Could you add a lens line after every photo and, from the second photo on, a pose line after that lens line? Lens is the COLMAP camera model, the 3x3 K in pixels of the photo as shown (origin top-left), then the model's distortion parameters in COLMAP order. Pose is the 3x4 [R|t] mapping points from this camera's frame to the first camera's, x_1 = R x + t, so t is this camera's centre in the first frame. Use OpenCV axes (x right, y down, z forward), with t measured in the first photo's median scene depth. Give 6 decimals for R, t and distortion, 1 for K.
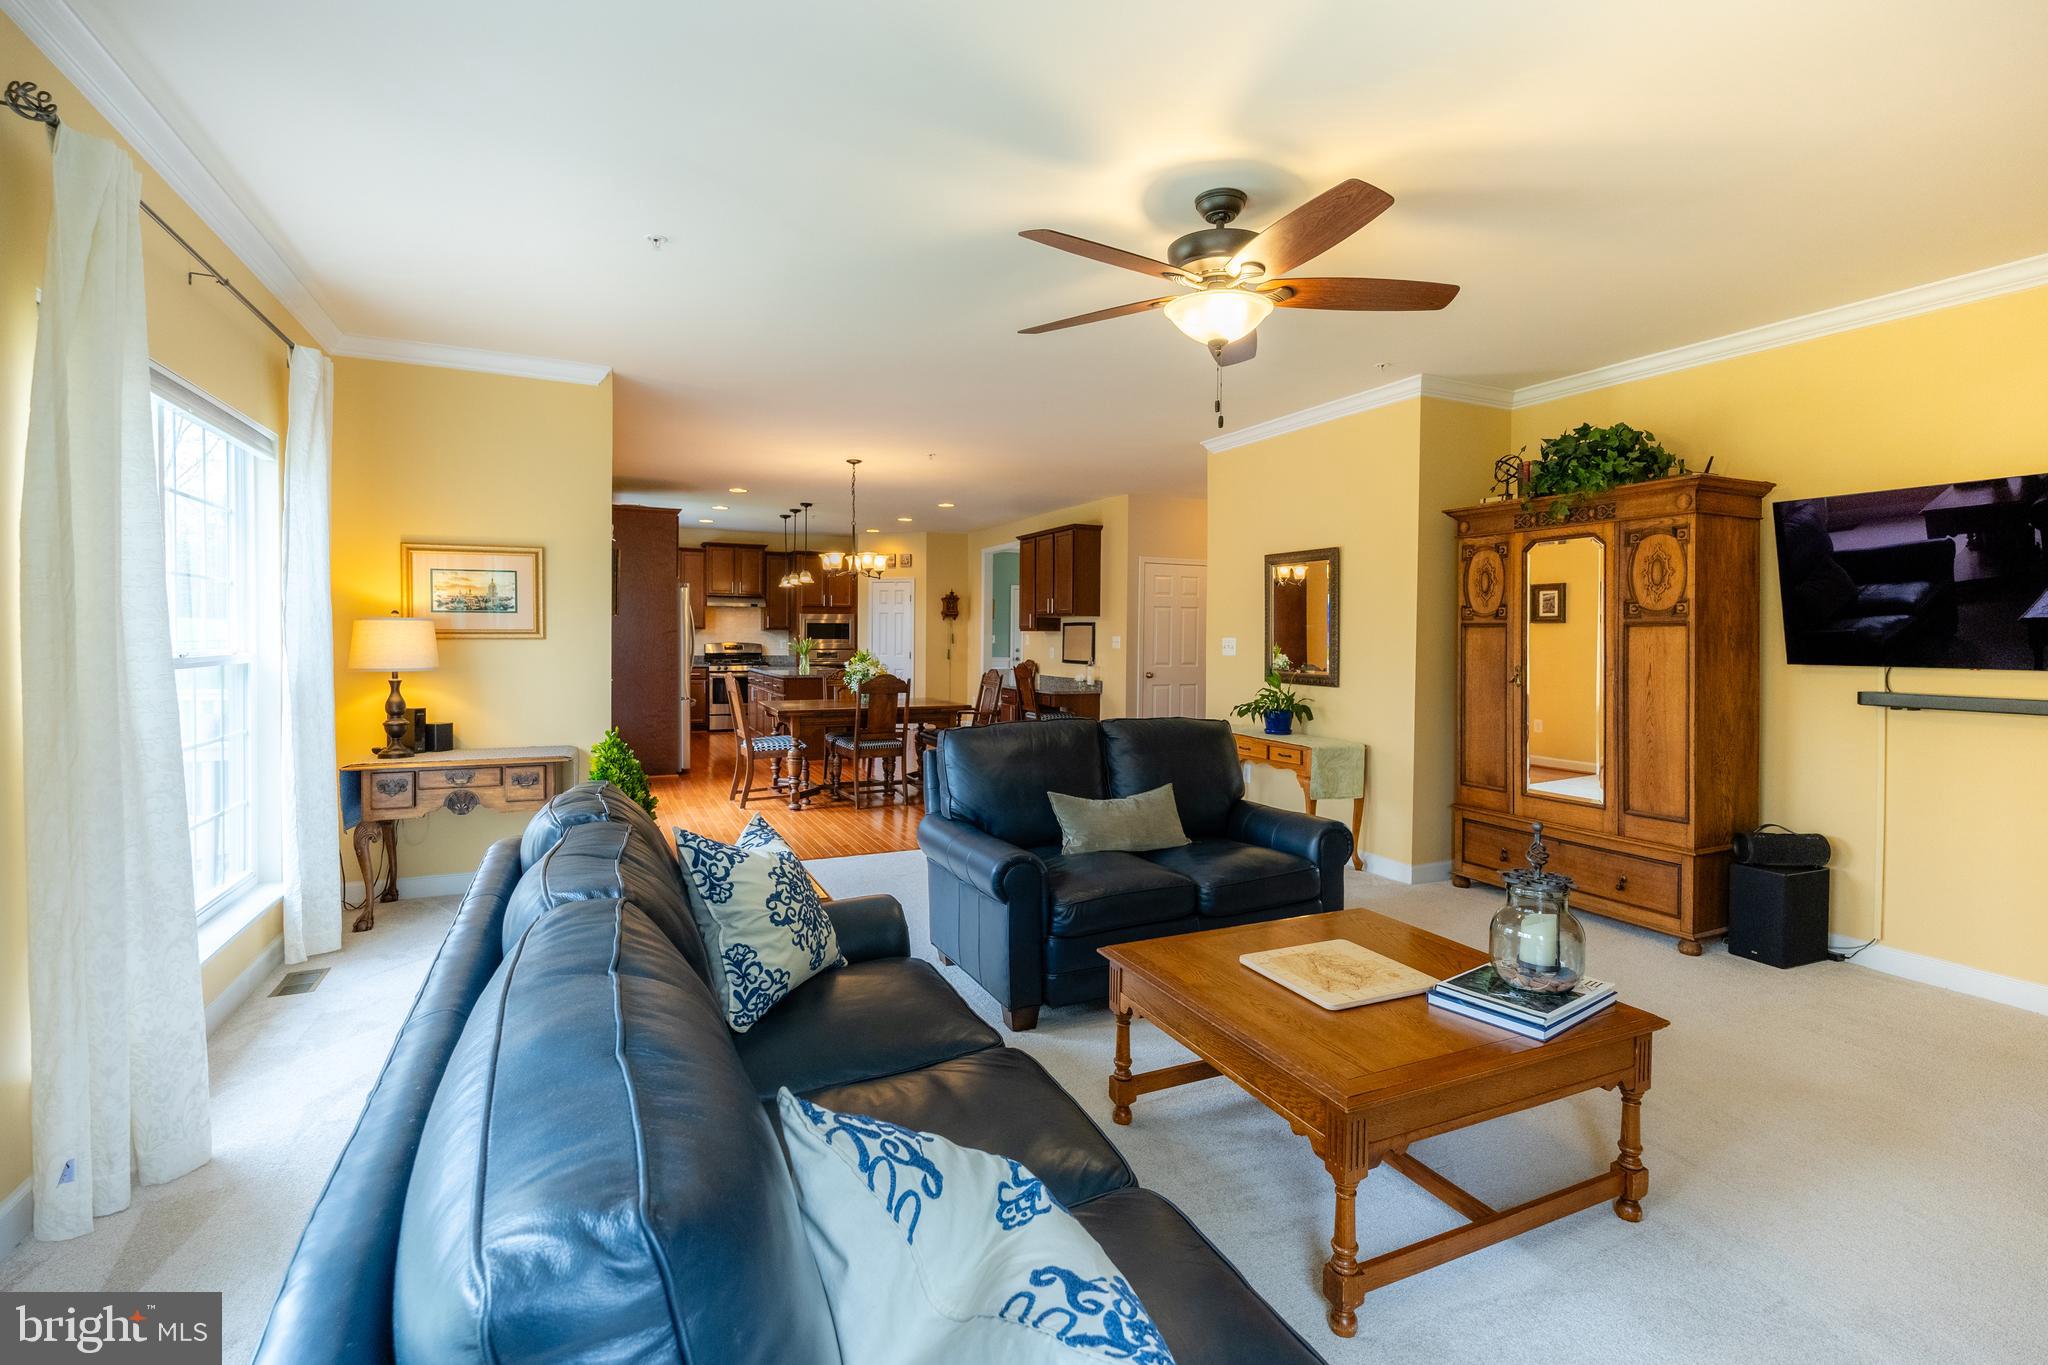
lens RADIAL K [[901.3, 0, 1057.7], [0, 901.3, 649.0], [0, 0, 1]] dist [-0.008121, -0.003309]
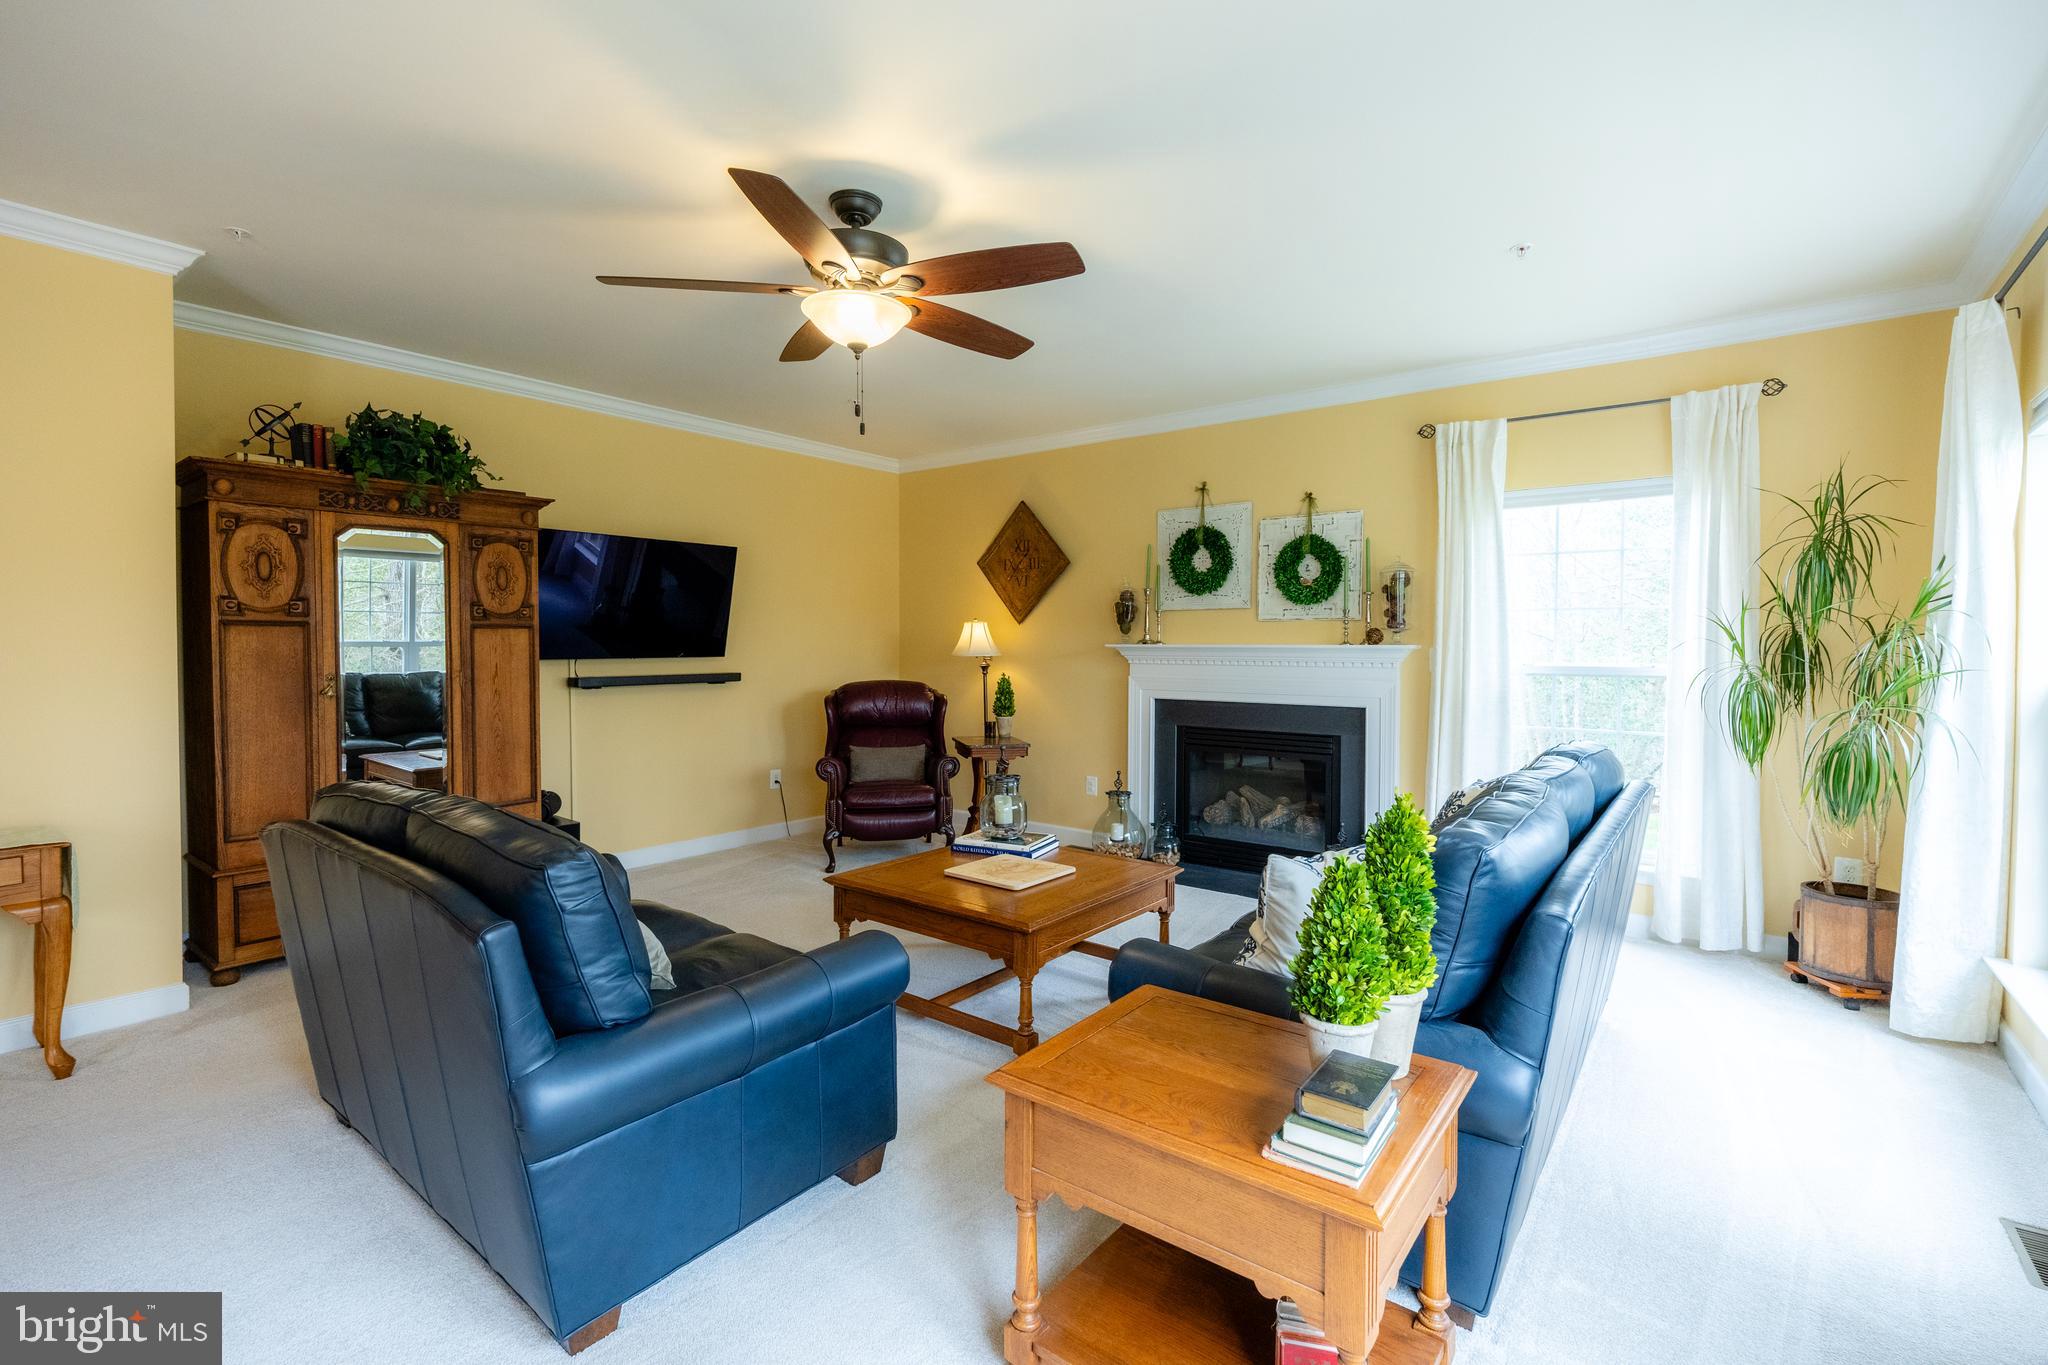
lens RADIAL K [[901.3, 0, 1041.9], [0, 901.3, 649.0], [0, 0, 1]] dist [-0.008121, -0.003309]
pose [[-0.413977, -0.019173, 0.910085, -0.239030], [0.007551, 0.999671, 0.024496, -0.009113], [-0.910256, 0.017013, -0.413696, 0.352866]]
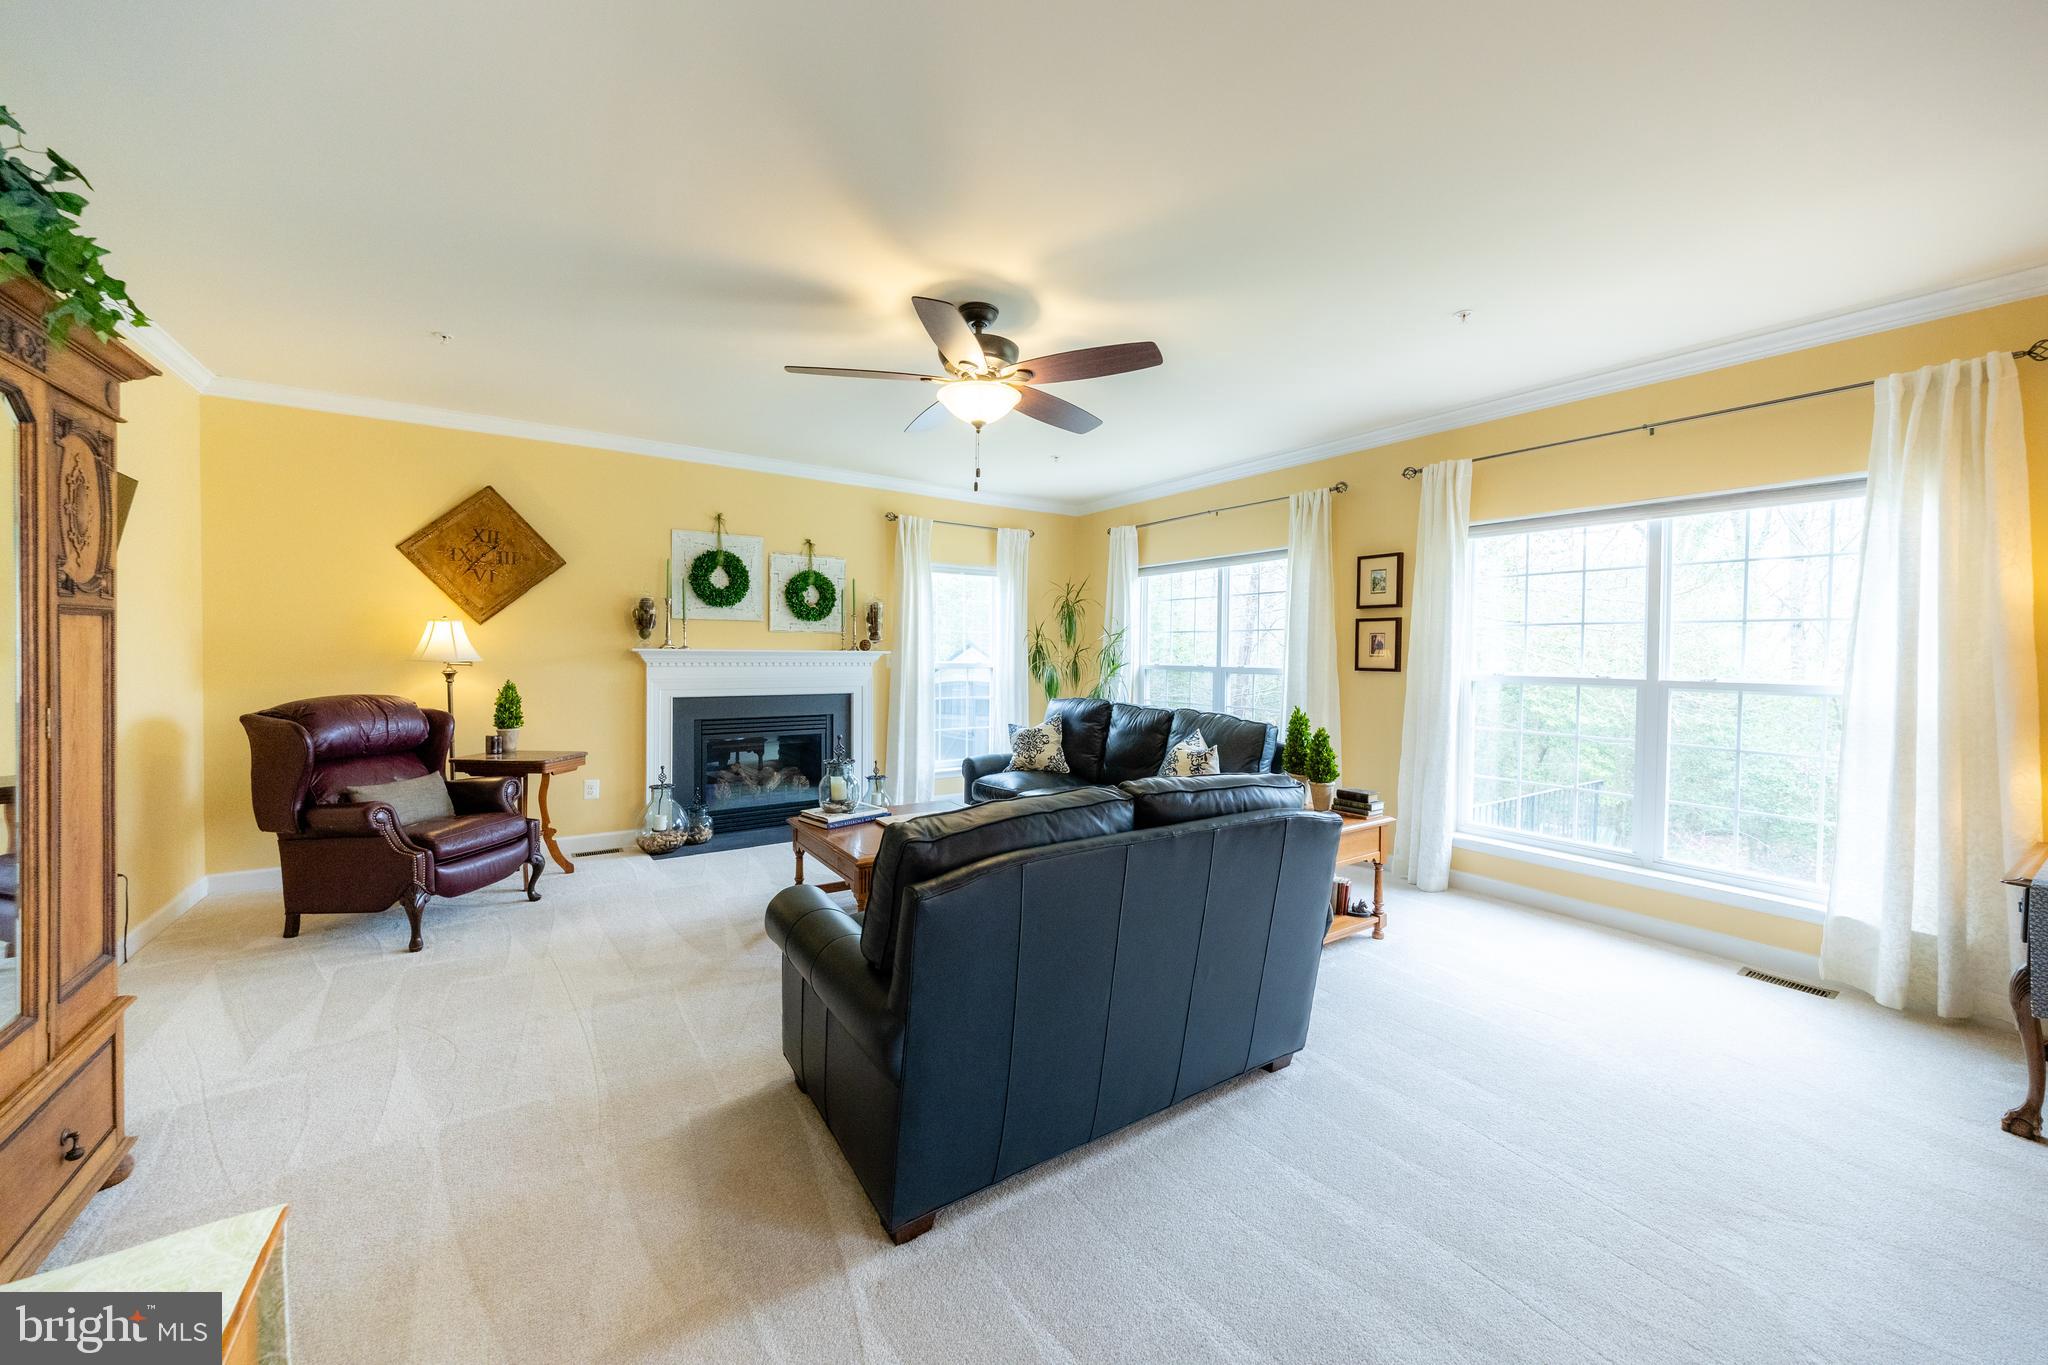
lens RADIAL K [[735.8, 0, 1013.4], [0, 735.8, 673.9], [0, 0, 1]] dist [-0.013217, -0.000123]
pose [[-0.992803, -0.018775, -0.118275, 0.083739], [-0.023837, 0.998853, 0.041532, -0.007198], [0.117359, 0.044052, -0.992112, 0.601472]]
